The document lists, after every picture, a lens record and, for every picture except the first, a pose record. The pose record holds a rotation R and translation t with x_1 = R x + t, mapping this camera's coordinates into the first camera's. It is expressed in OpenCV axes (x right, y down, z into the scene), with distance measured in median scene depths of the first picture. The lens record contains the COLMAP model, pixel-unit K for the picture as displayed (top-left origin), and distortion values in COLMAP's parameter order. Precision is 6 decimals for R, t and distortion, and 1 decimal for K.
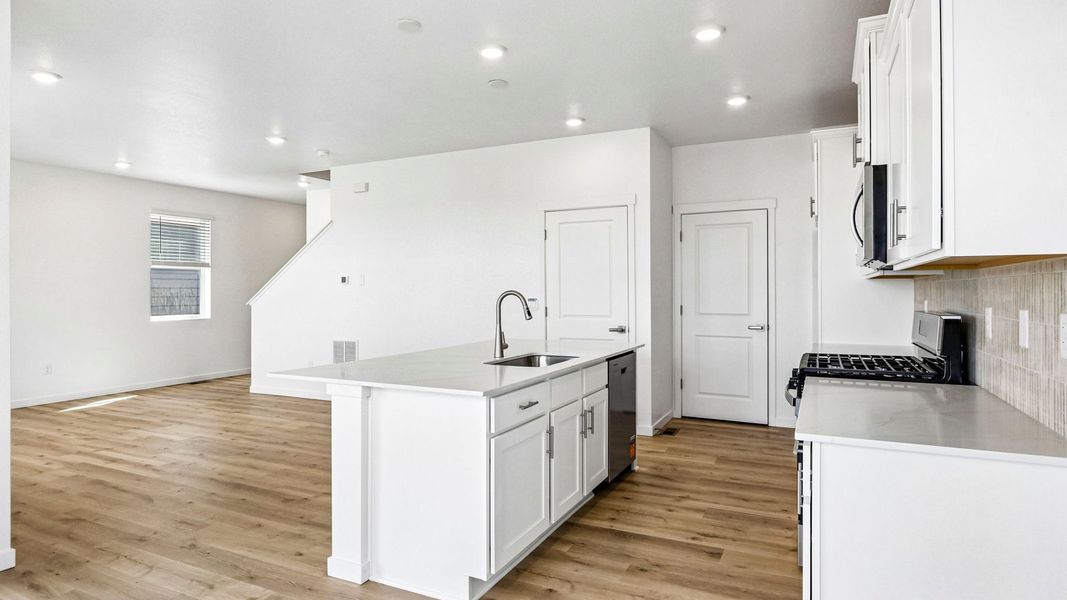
lens RADIAL K [[609.6, 0, 514.6], [0, 609.6, 288.1], [0, 0, 1]] dist [-0.009018, 0.001979]
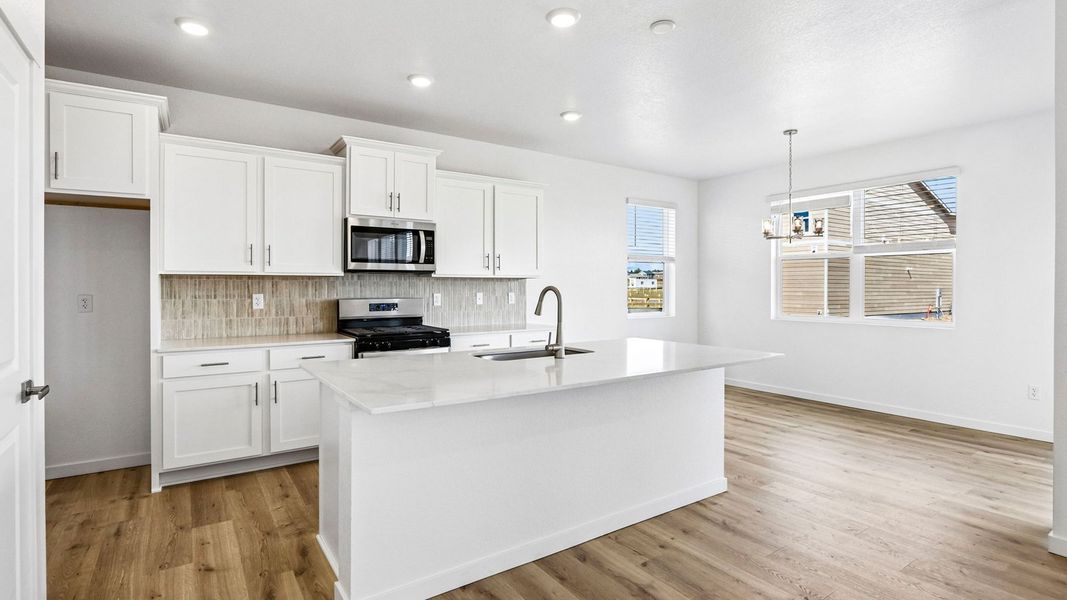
lens RADIAL K [[514.5, 0, 530.1], [0, 514.5, 290.5], [0, 0, 1]] dist [-0.007916, -0.000332]
pose [[-0.876519, -0.001319, 0.481365, -0.346788], [-0.000383, 0.999998, 0.002044, 0.008987], [-0.481367, 0.001607, -0.876518, 1.639625]]
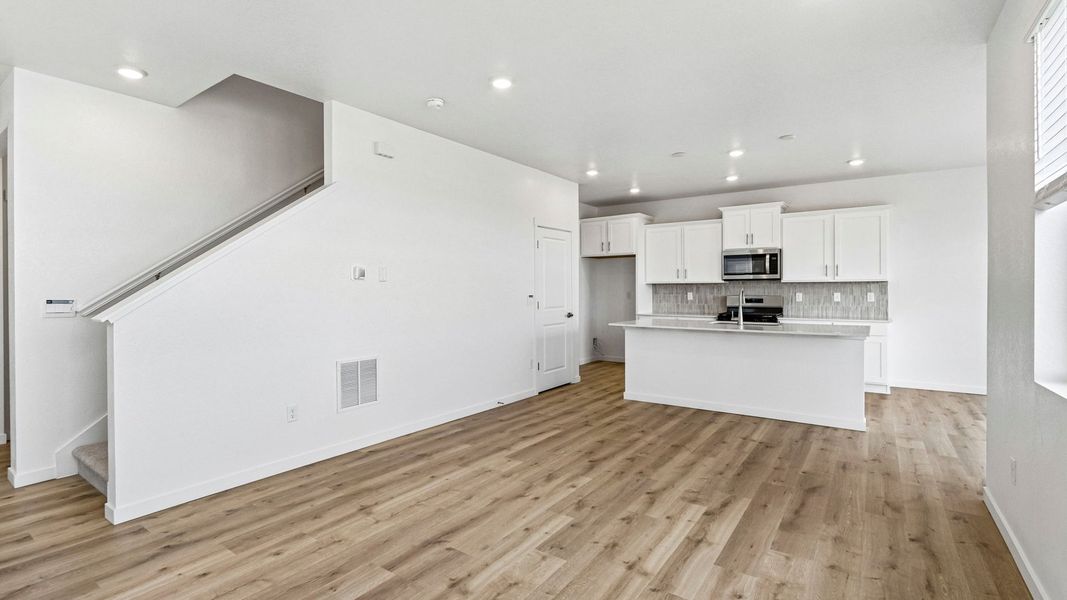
lens RADIAL K [[497.4, 0, 524.9], [0, 497.4, 282.3], [0, 0, 1]] dist [-0.008632, -0.002386]
pose [[0.144731, 0.016858, 0.989327, -1.507251], [-0.002740, 0.999858, -0.016636, 0.012938], [-0.989467, -0.000303, 0.144757, 1.360179]]
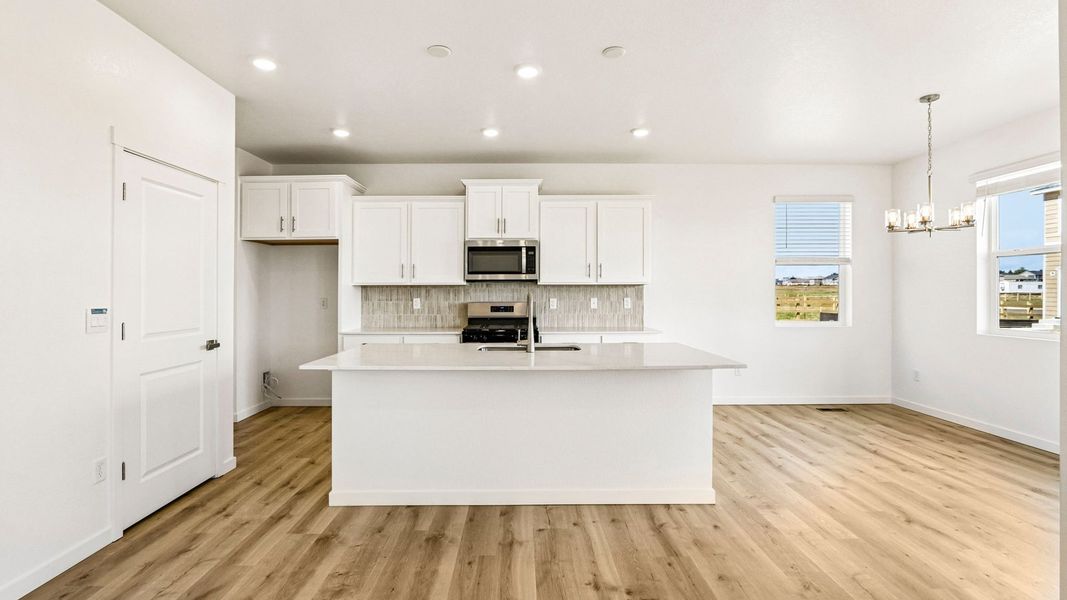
lens RADIAL K [[497.4, 0, 525.4], [0, 497.4, 288.1], [0, 0, 1]] dist [-0.008632, -0.002386]
pose [[-0.461673, 0.012192, 0.886966, -0.794006], [-0.000789, 0.999900, -0.014155, 0.009344], [-0.887050, -0.007235, -0.461617, 1.370597]]
